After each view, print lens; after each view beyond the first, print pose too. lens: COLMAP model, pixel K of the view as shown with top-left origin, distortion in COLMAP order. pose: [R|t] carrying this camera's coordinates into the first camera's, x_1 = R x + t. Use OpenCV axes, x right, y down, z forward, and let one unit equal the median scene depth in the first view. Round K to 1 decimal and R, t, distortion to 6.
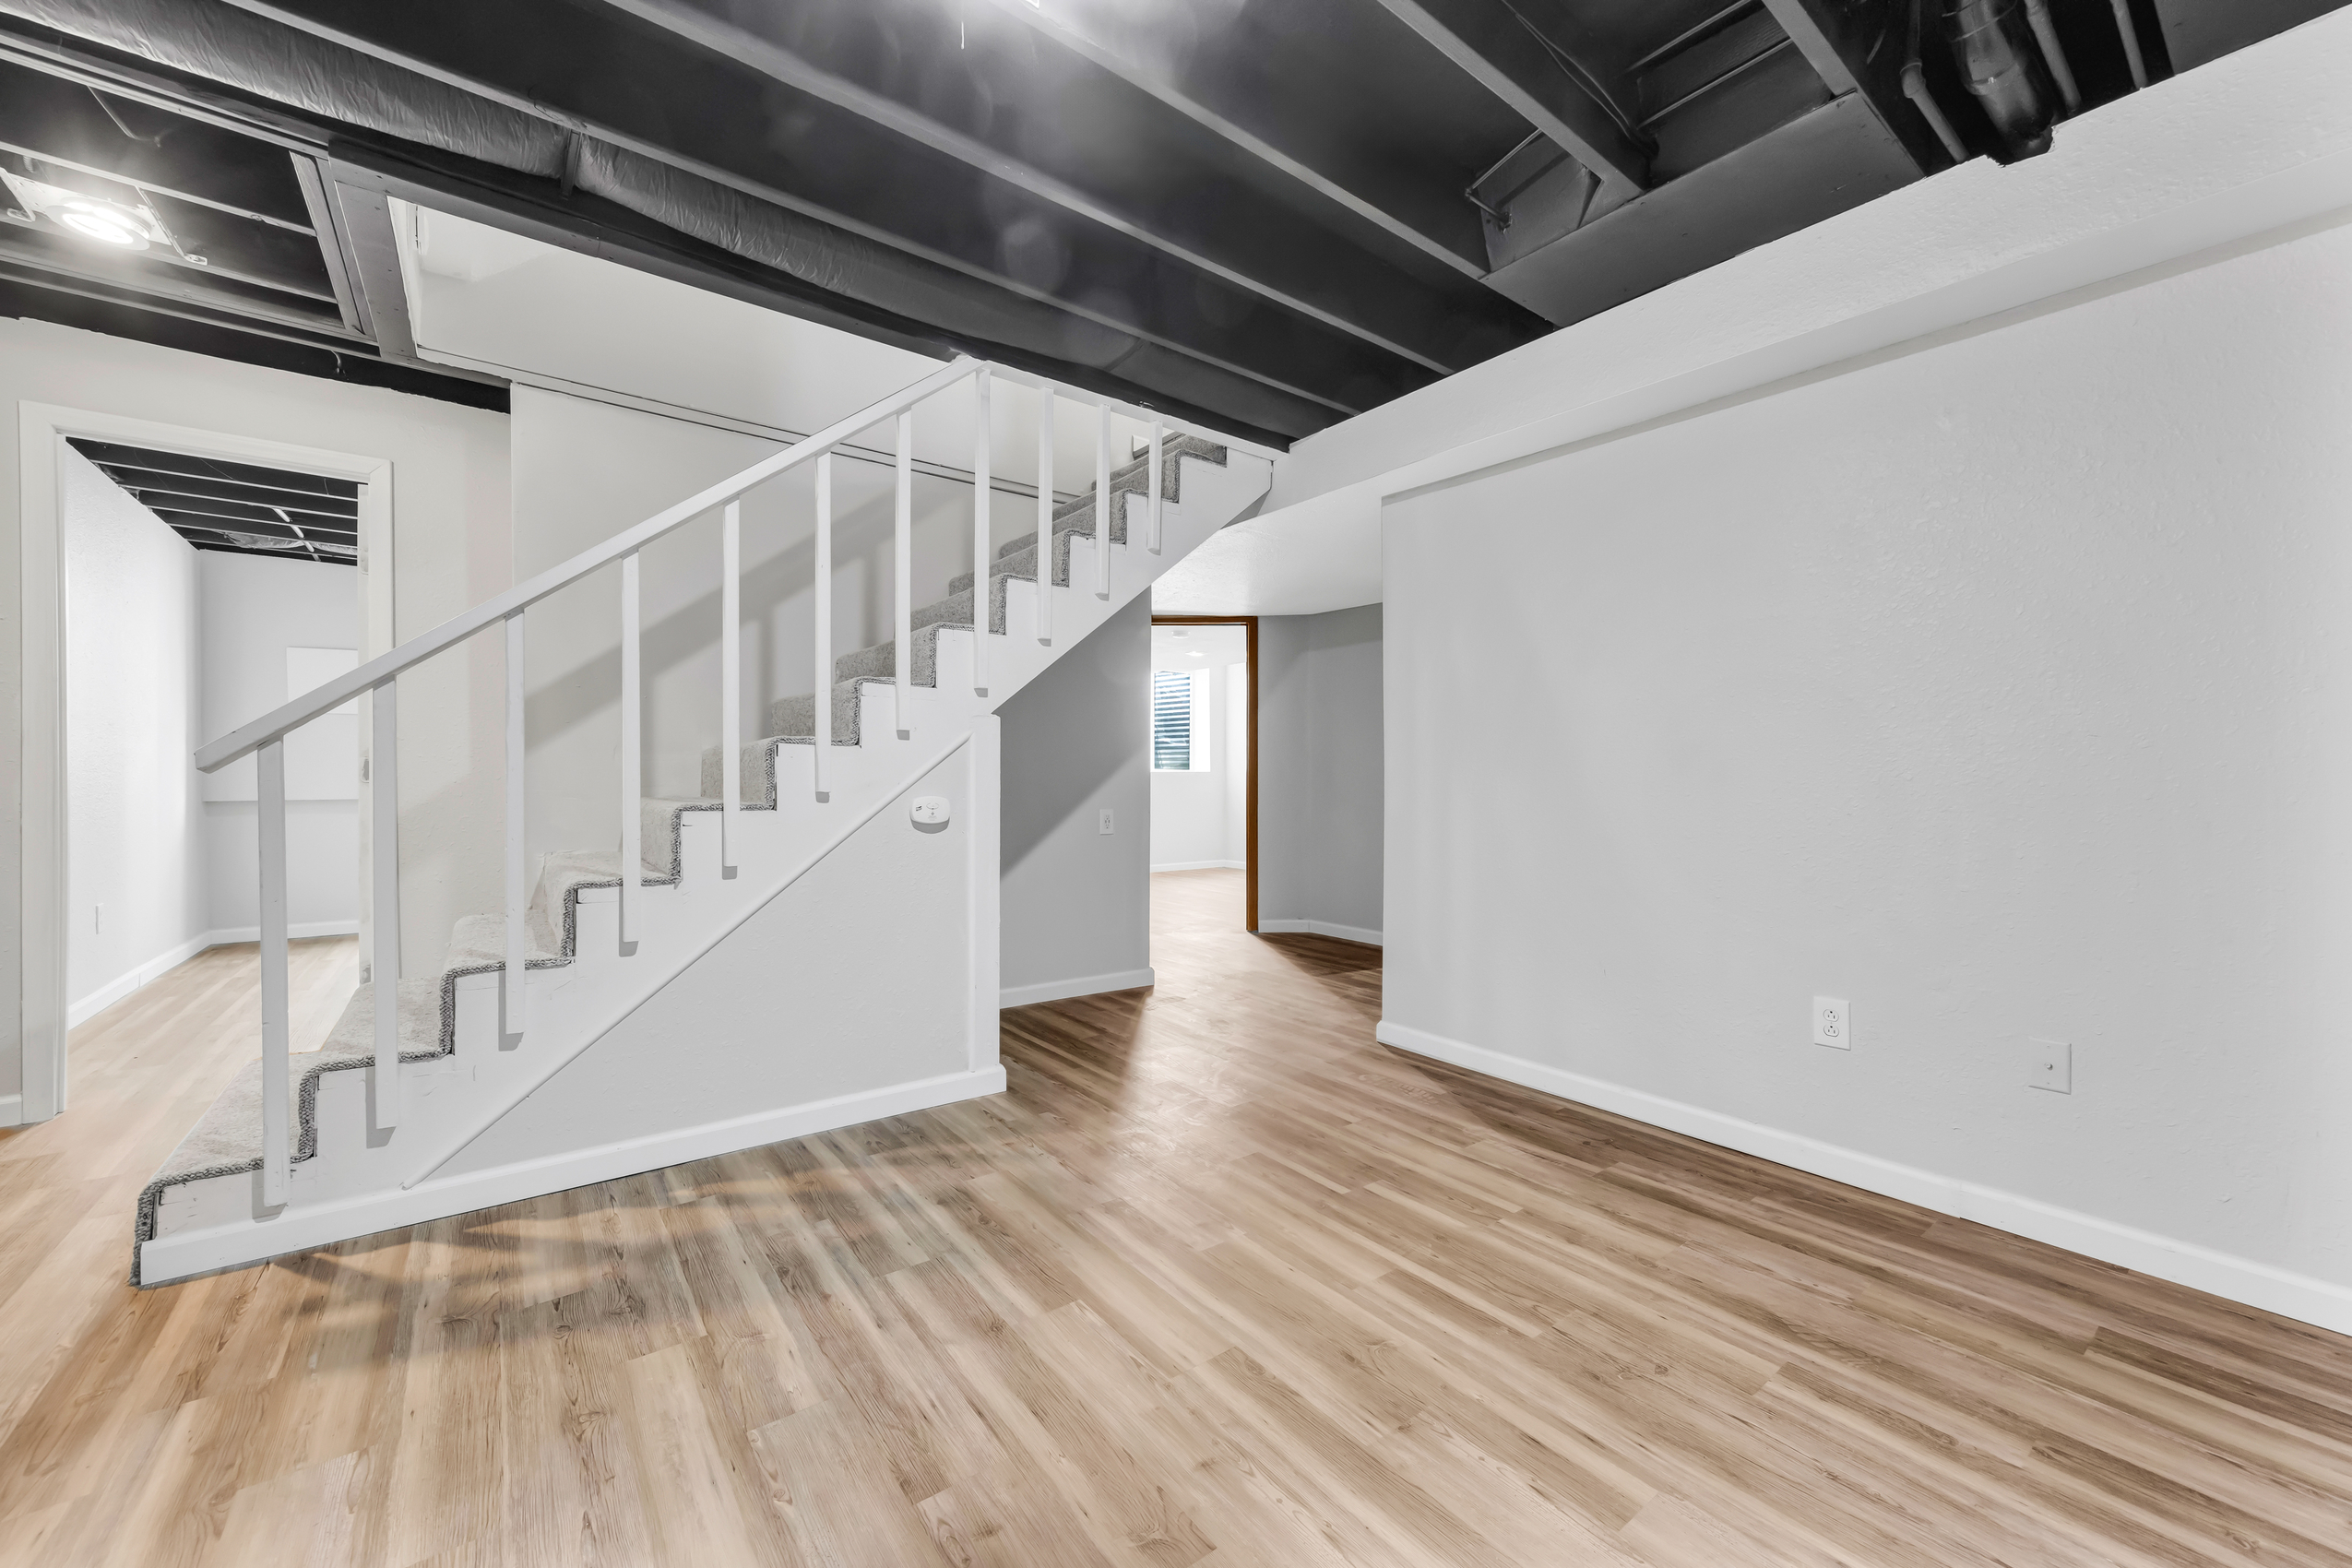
lens RADIAL K [[907.3, 0, 1182.7], [0, 907.3, 786.6], [0, 0, 1]] dist [0.006826, -0.000575]
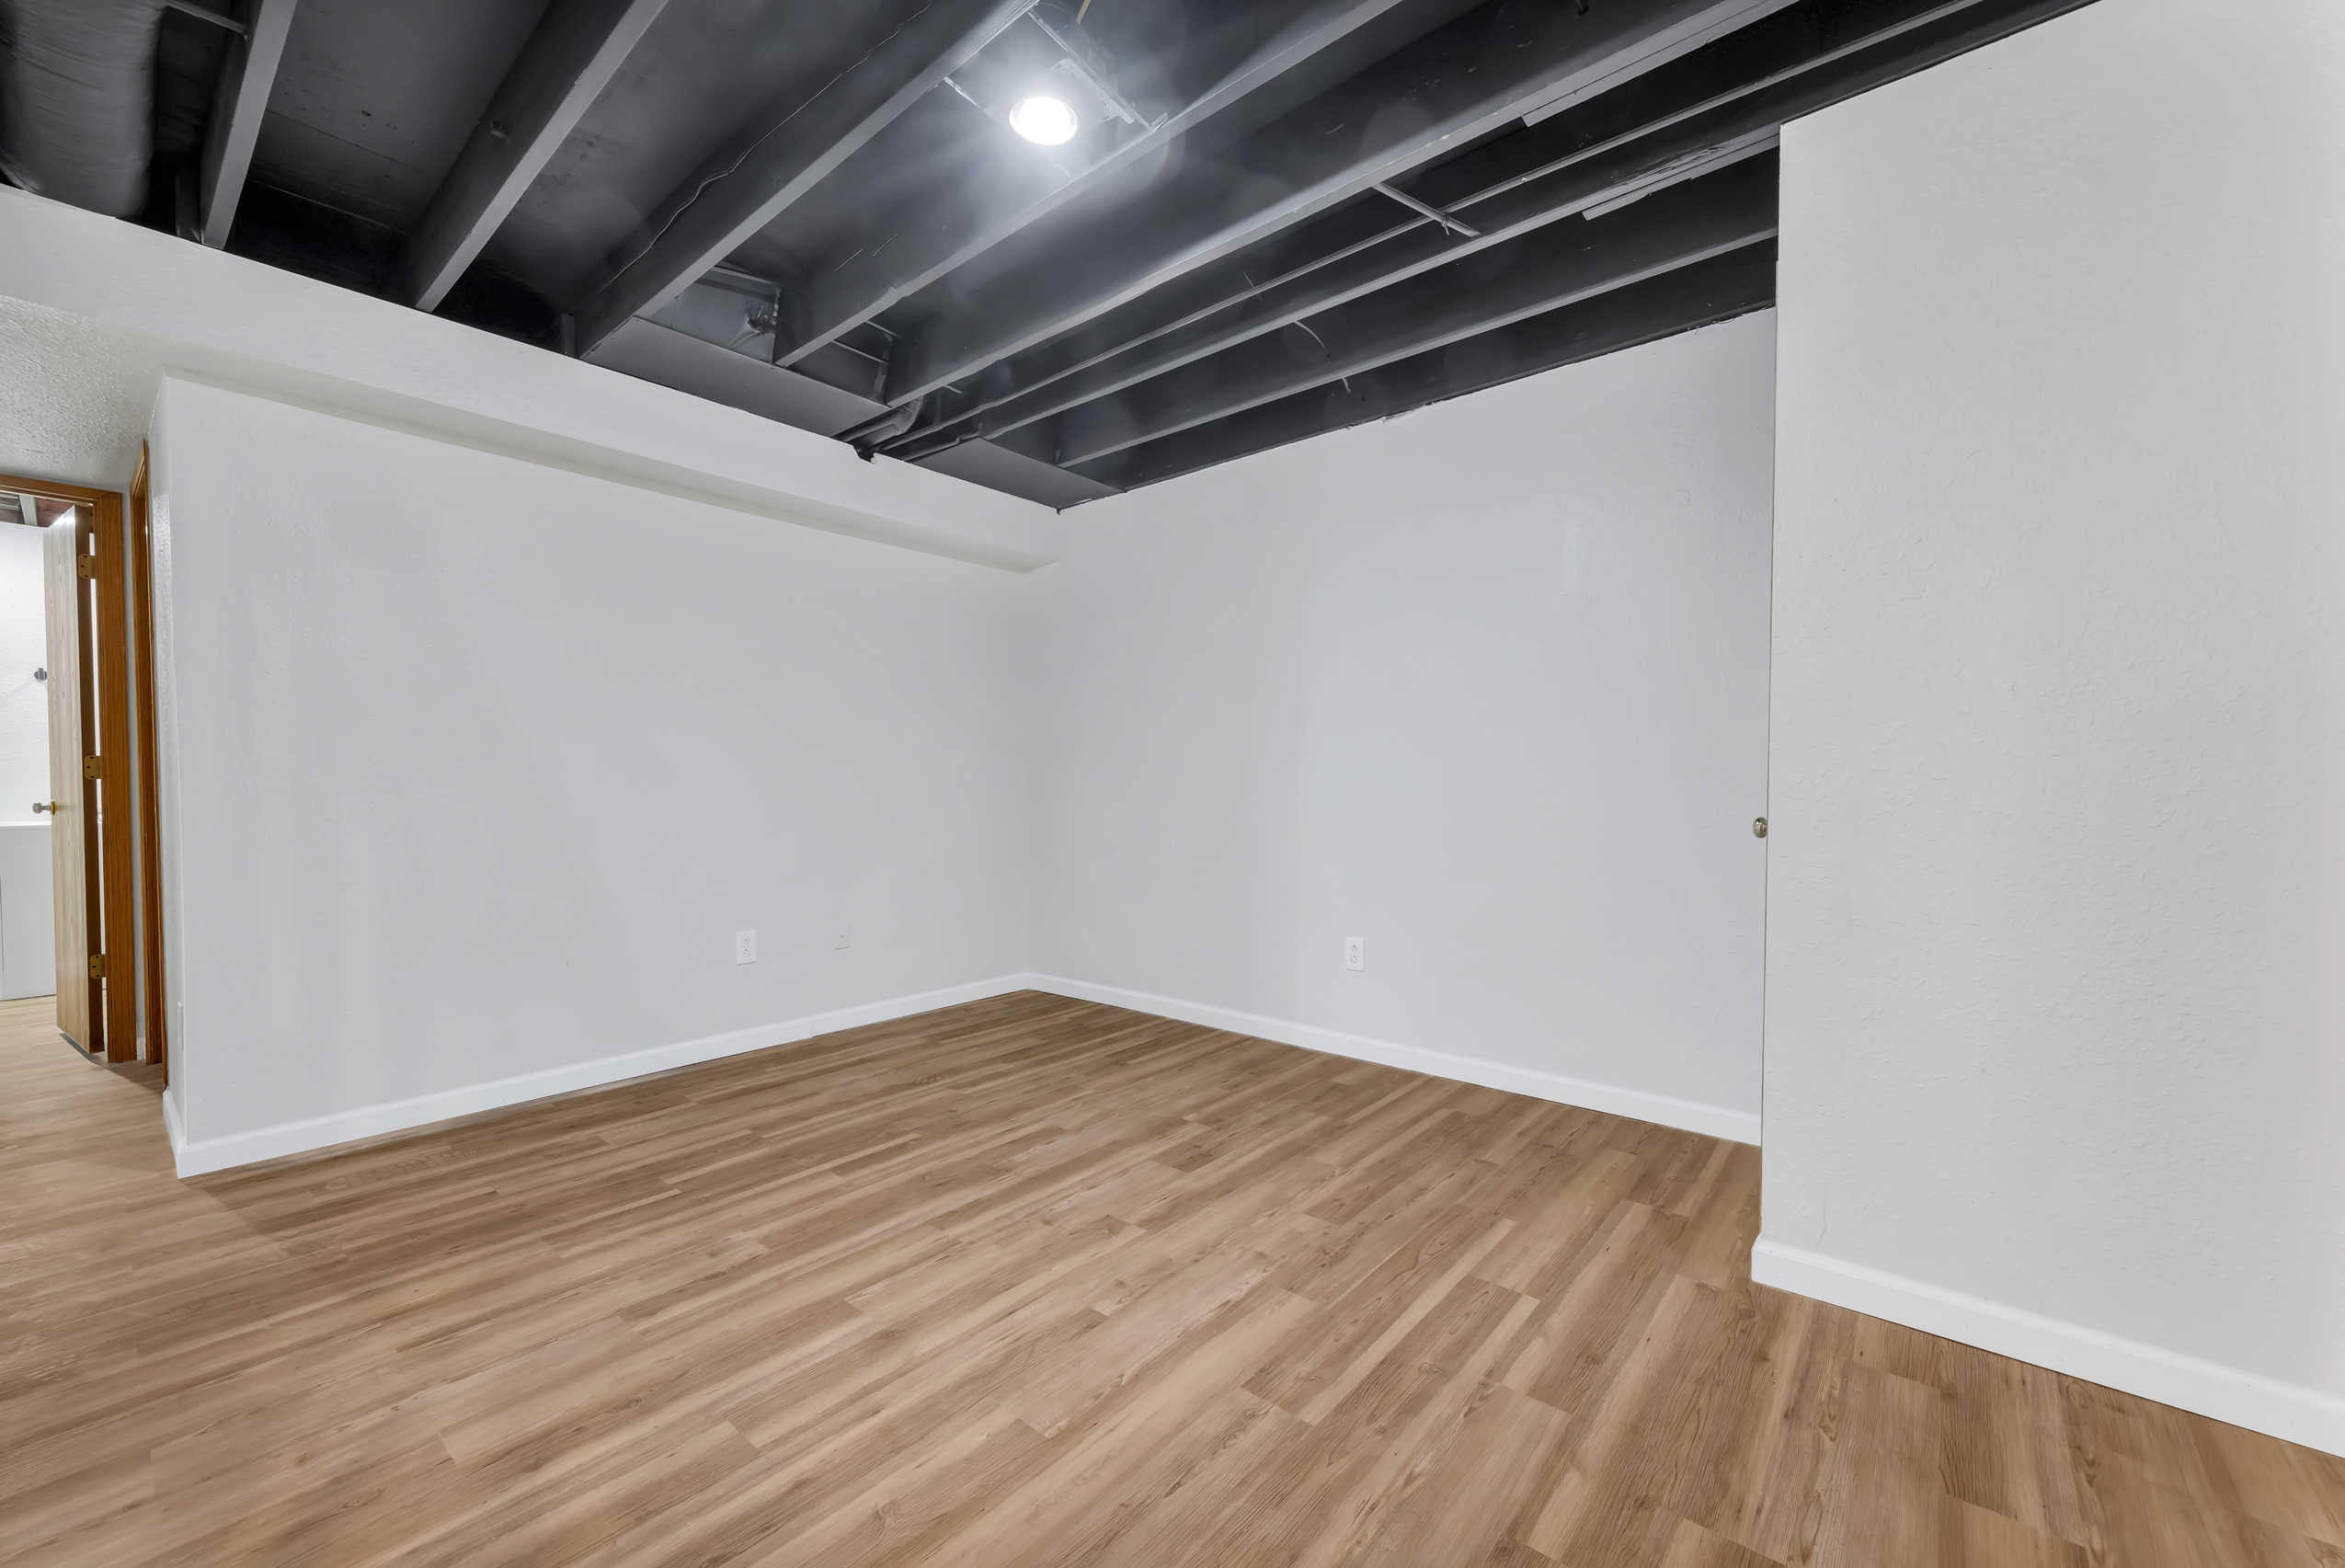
lens RADIAL K [[904.6, 0, 1159.9], [0, 904.6, 789.3], [0, 0, 1]] dist [0.006826, -0.000575]
pose [[-0.202180, -0.010328, 0.979294, -1.021543], [0.011468, 0.999851, 0.012912, -0.011185], [-0.979281, 0.013841, -0.202032, 0.744303]]
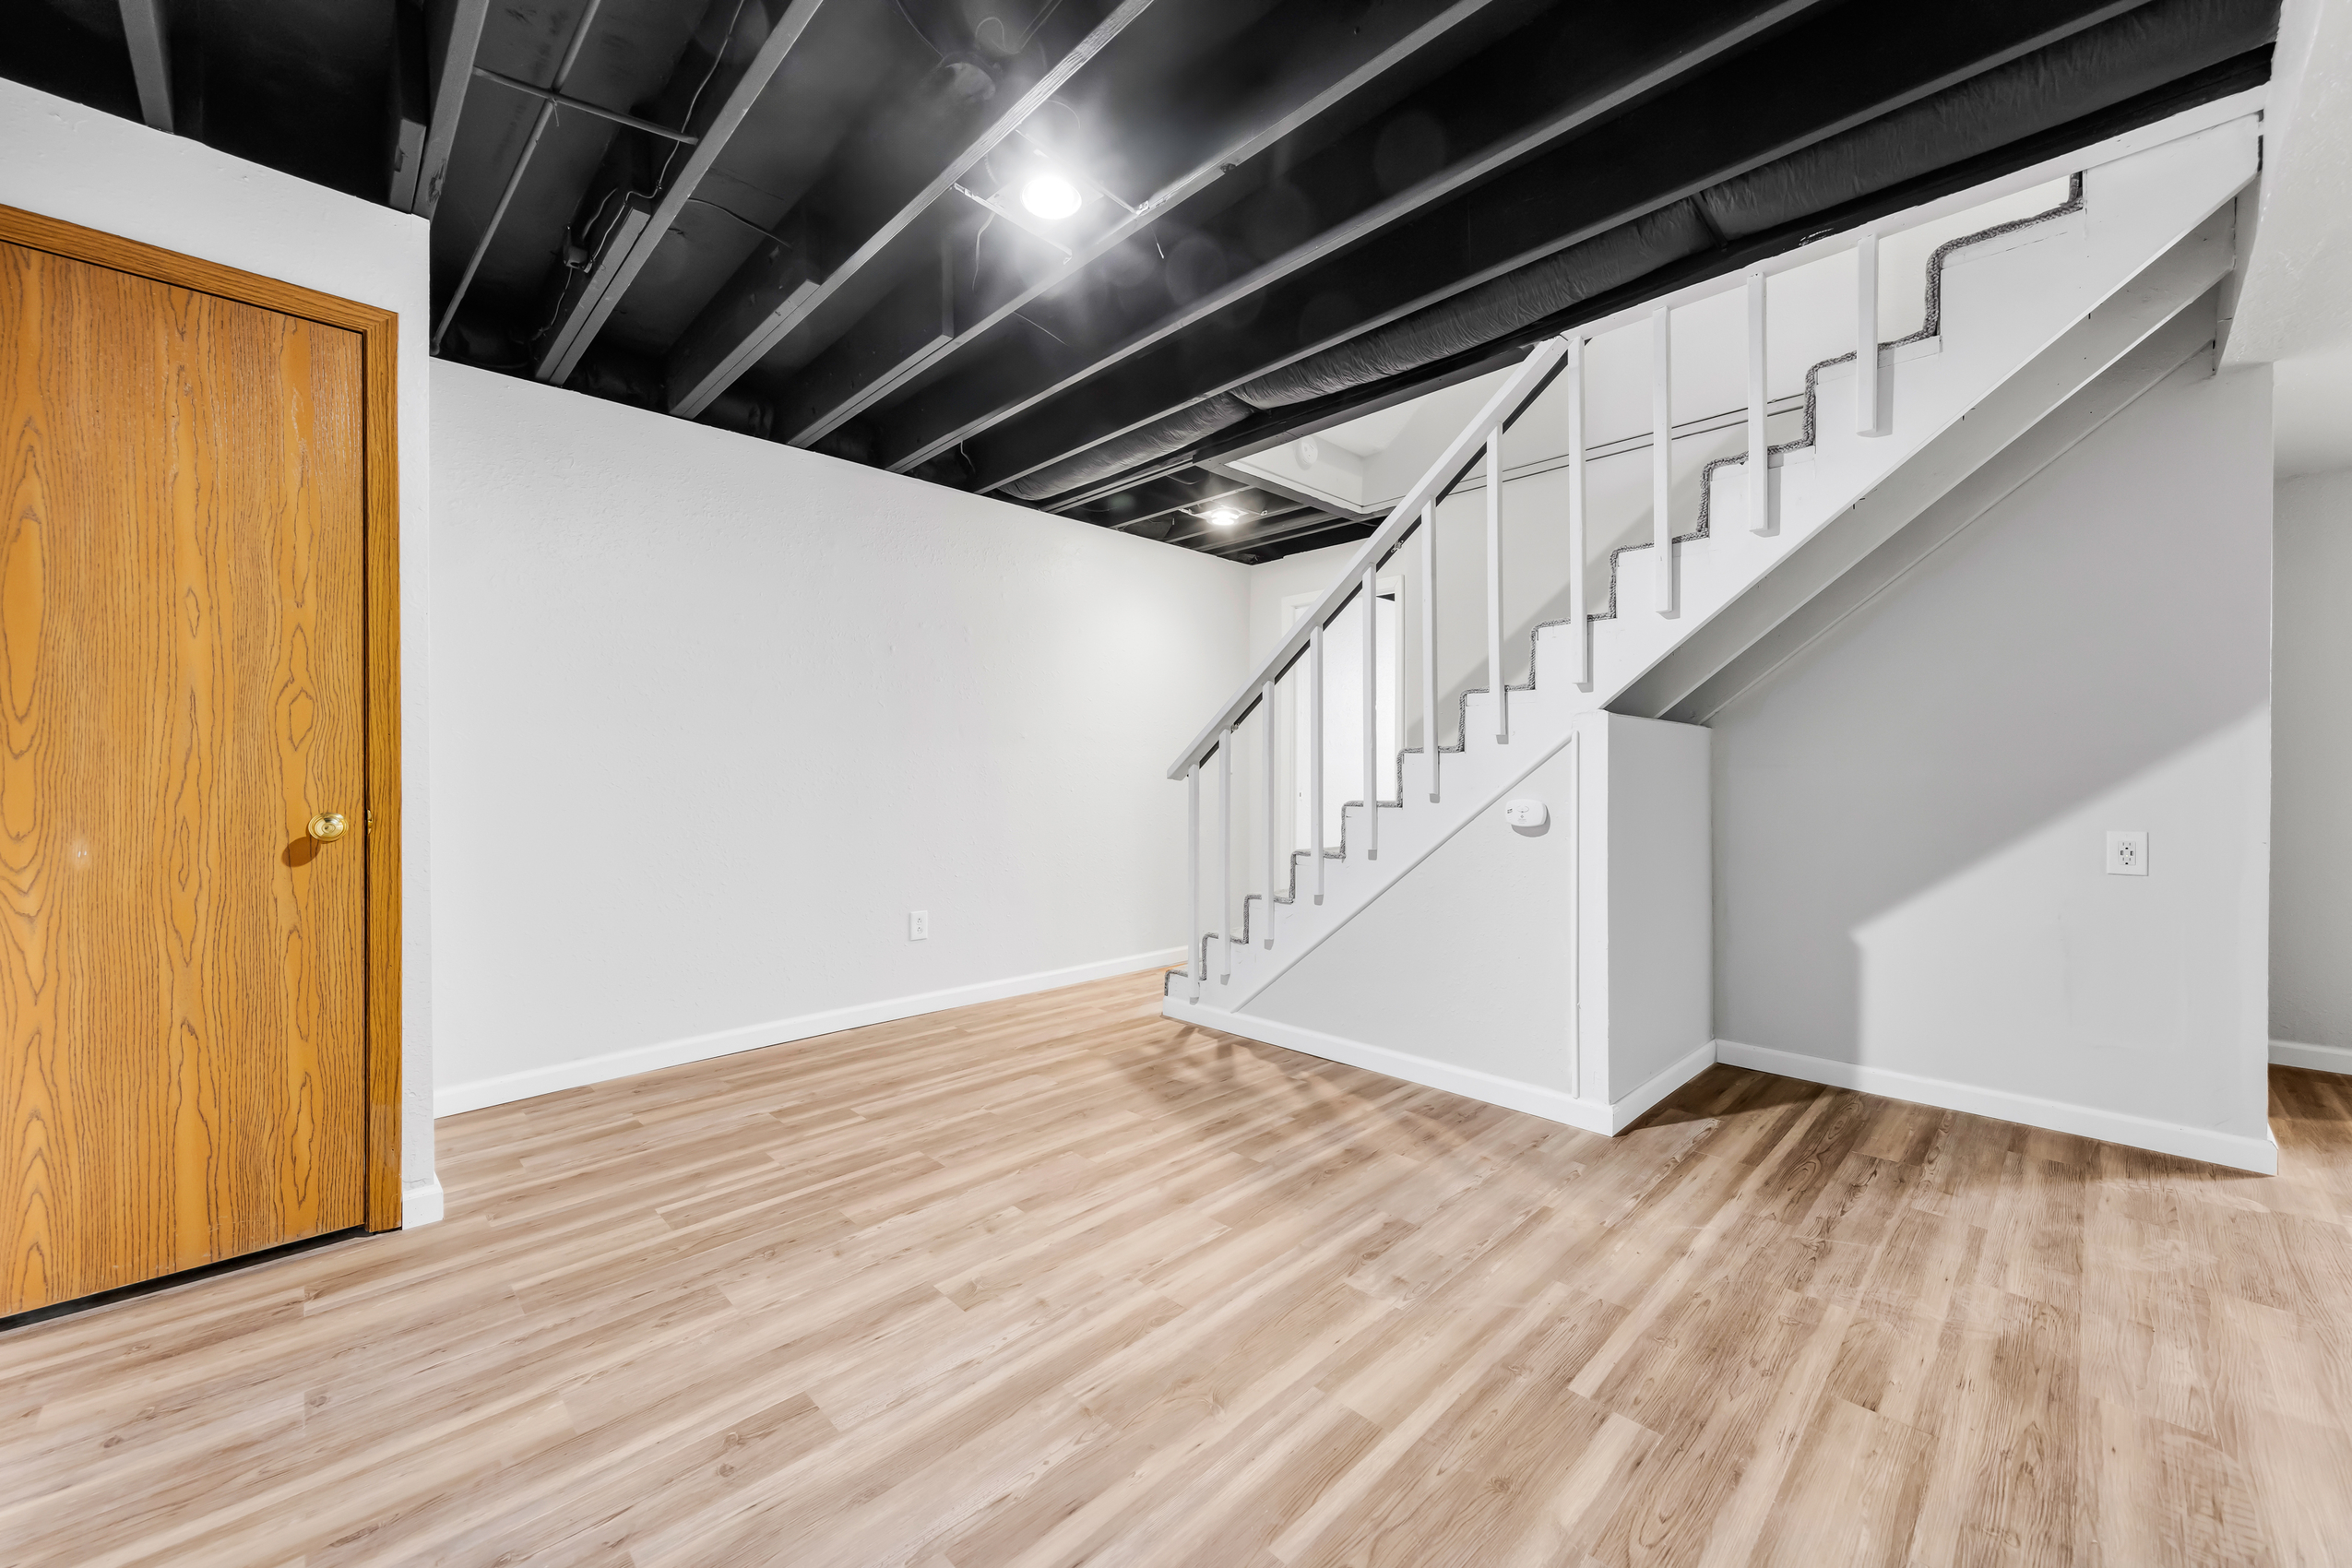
lens RADIAL K [[907.3, 0, 1185.6], [0, 907.3, 779.8], [0, 0, 1]] dist [0.006826, -0.000575]
pose [[0.122943, -0.006351, -0.992393, 0.906360], [-0.007656, 0.999944, -0.007348, -0.000474], [0.992384, 0.008502, 0.122888, 0.693145]]
